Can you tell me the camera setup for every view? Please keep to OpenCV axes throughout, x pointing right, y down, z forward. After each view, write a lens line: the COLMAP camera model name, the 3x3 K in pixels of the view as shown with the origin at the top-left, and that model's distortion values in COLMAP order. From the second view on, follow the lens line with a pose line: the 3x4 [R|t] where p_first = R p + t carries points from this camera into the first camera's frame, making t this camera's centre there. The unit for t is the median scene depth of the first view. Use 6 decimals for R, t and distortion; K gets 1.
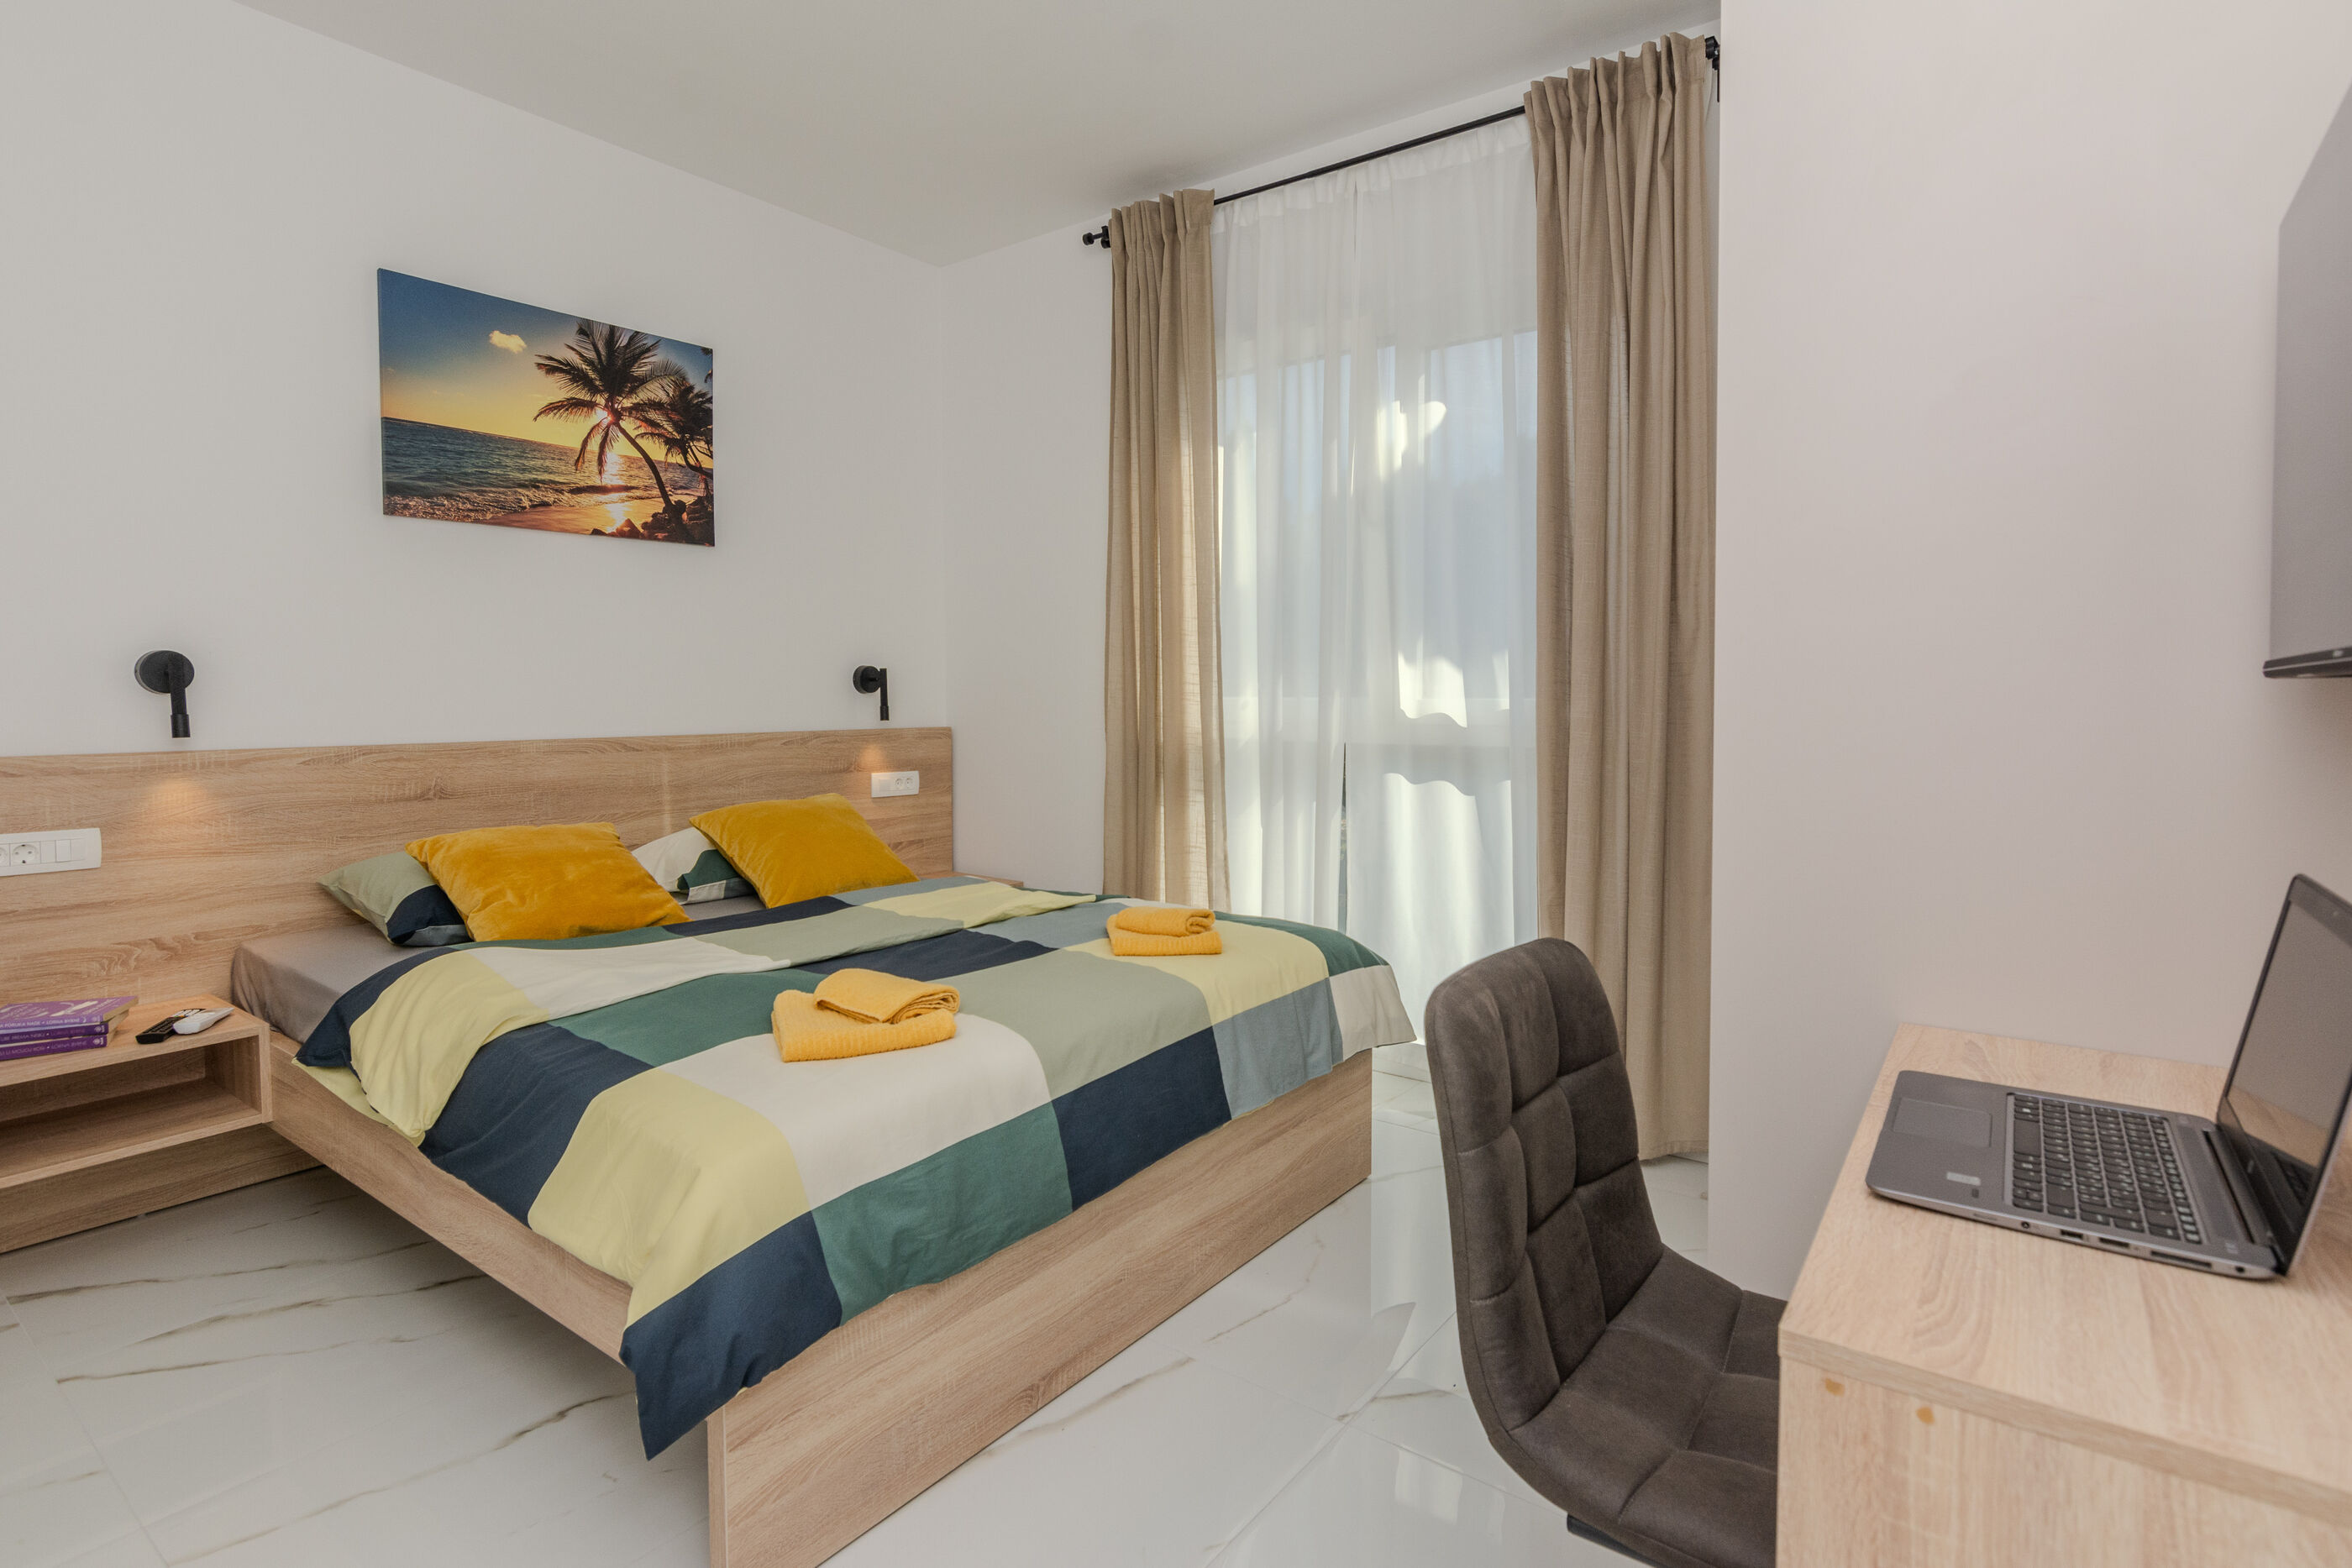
lens RADIAL K [[1156.9, 0, 1188.7], [0, 1156.9, 693.7], [0, 0, 1]] dist [-0.001689, -0.000698]
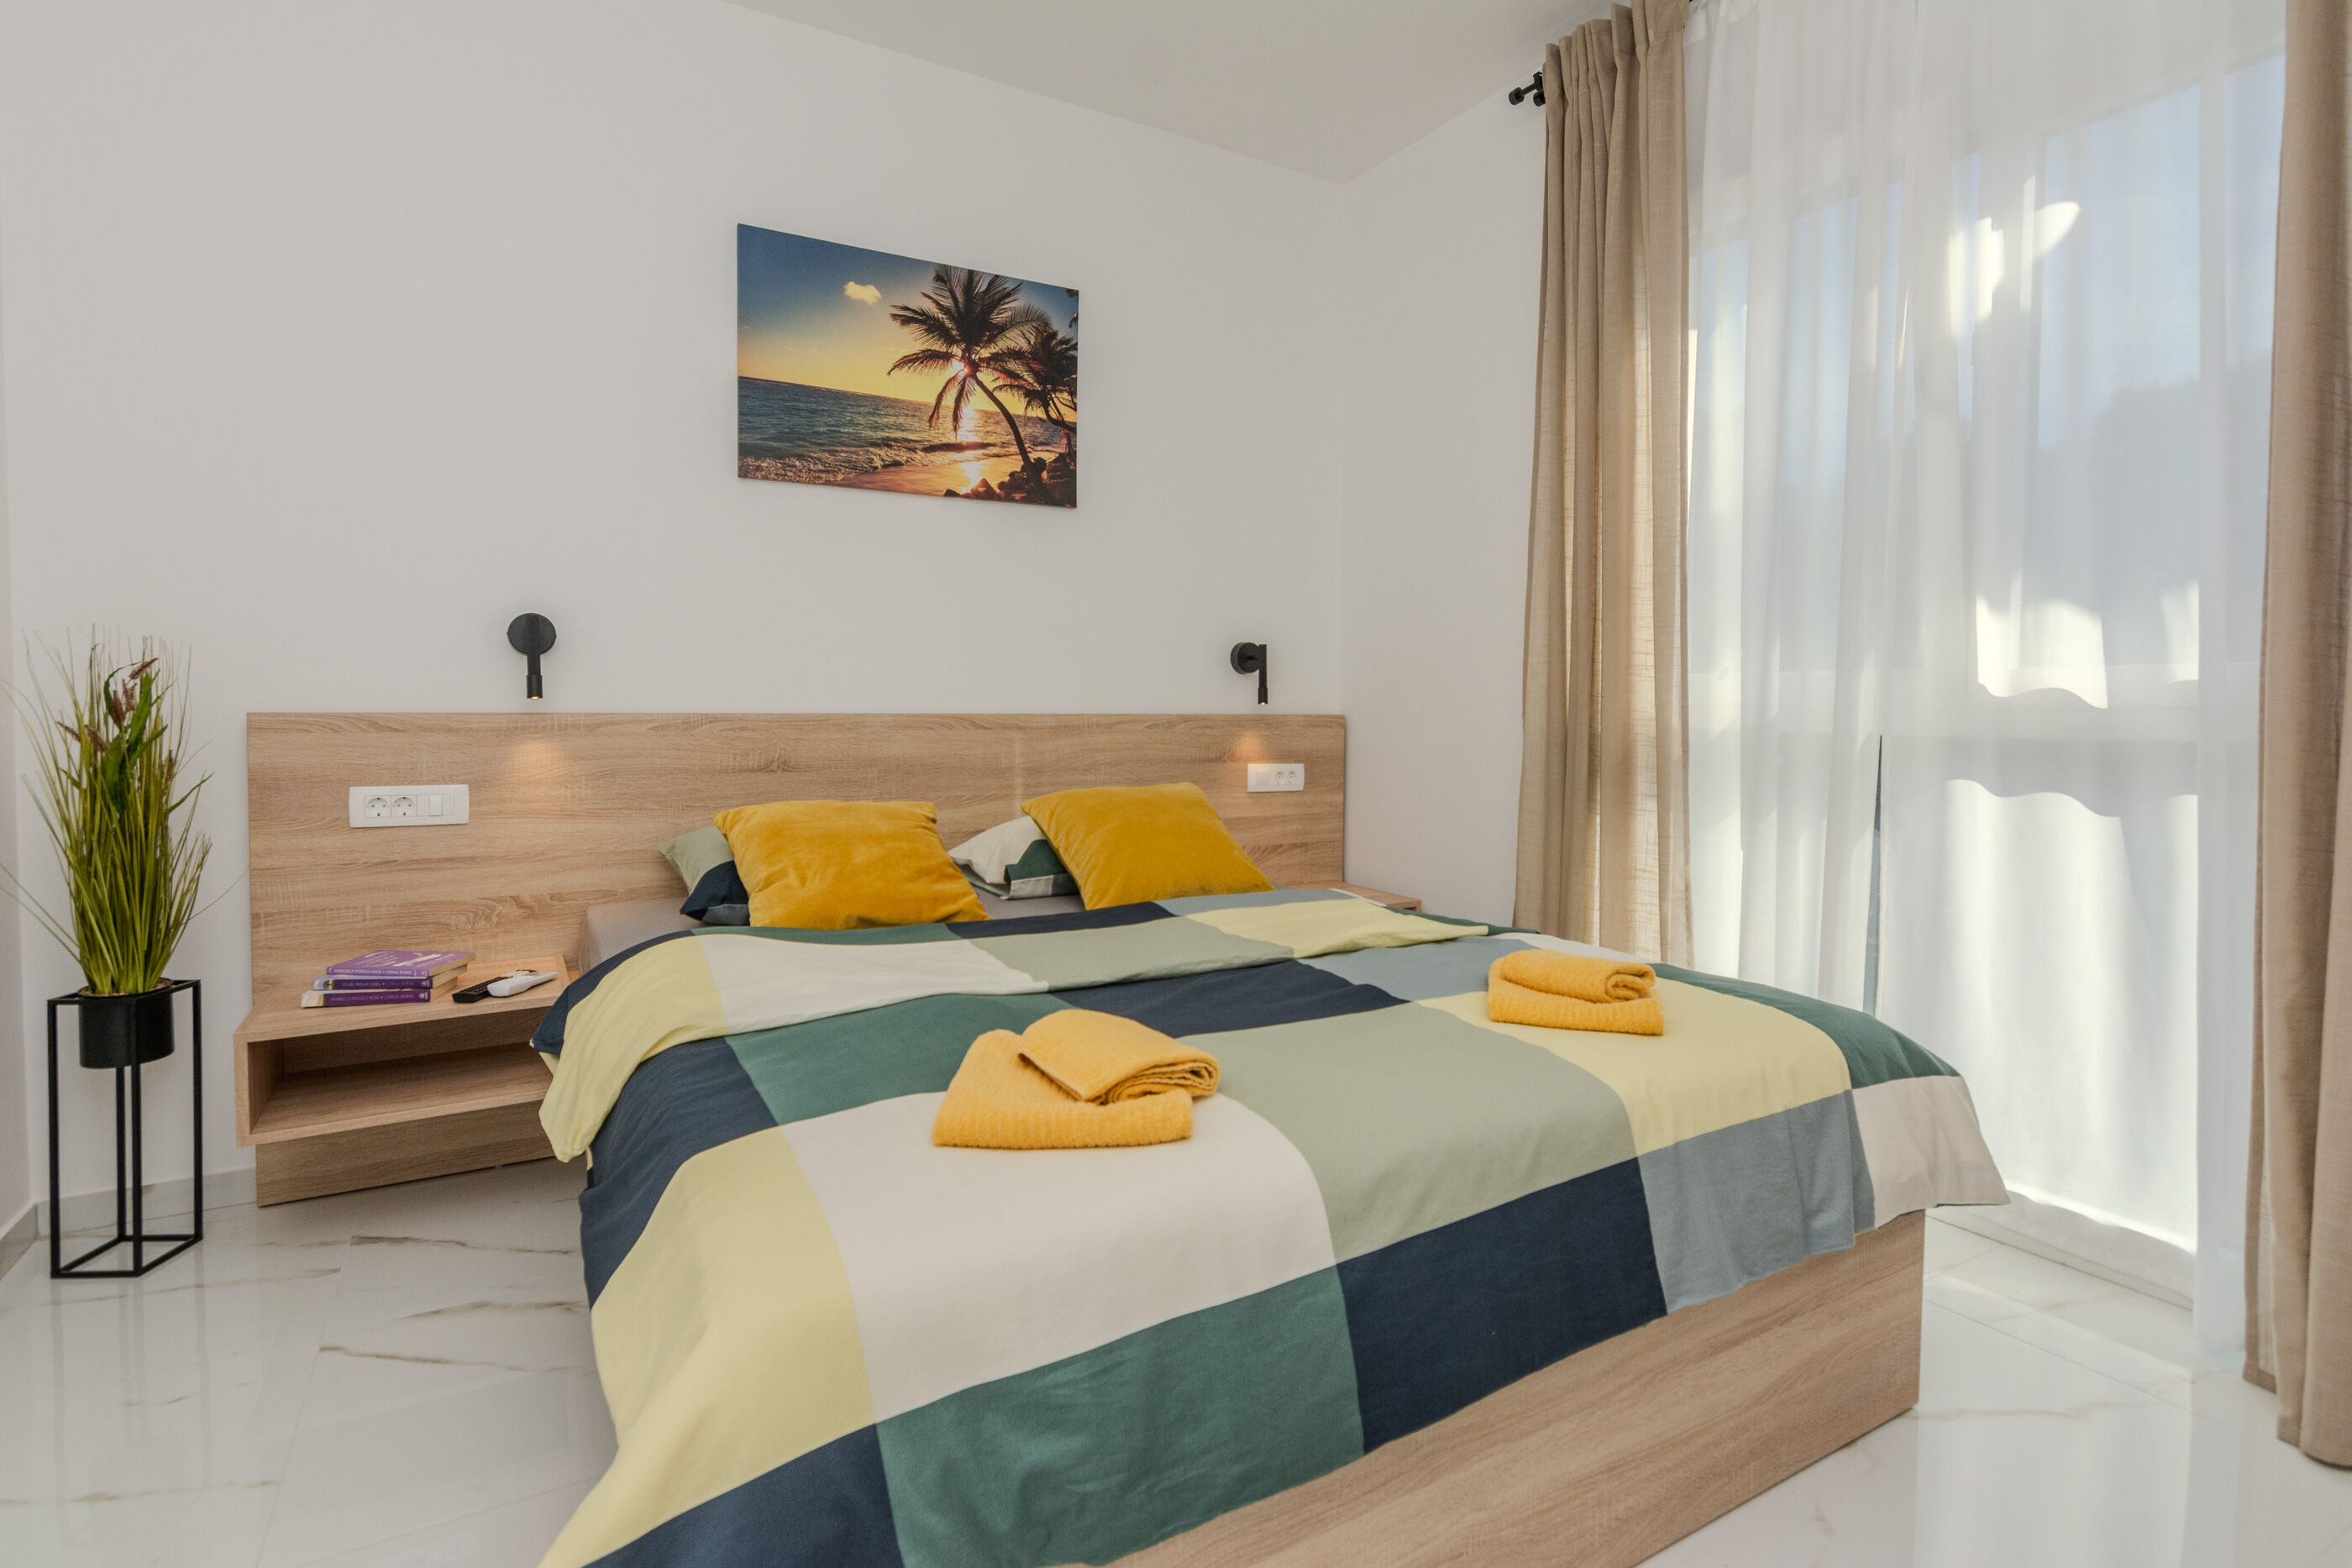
lens RADIAL K [[1128.9, 0, 1179.4], [0, 1128.9, 747.8], [0, 0, 1]] dist [-0.001453, -0.000371]
pose [[0.917359, 0.018789, -0.397616, 0.022297], [-0.005064, 0.999355, 0.035539, 0.033351], [0.398028, -0.030588, 0.916863, 0.249336]]
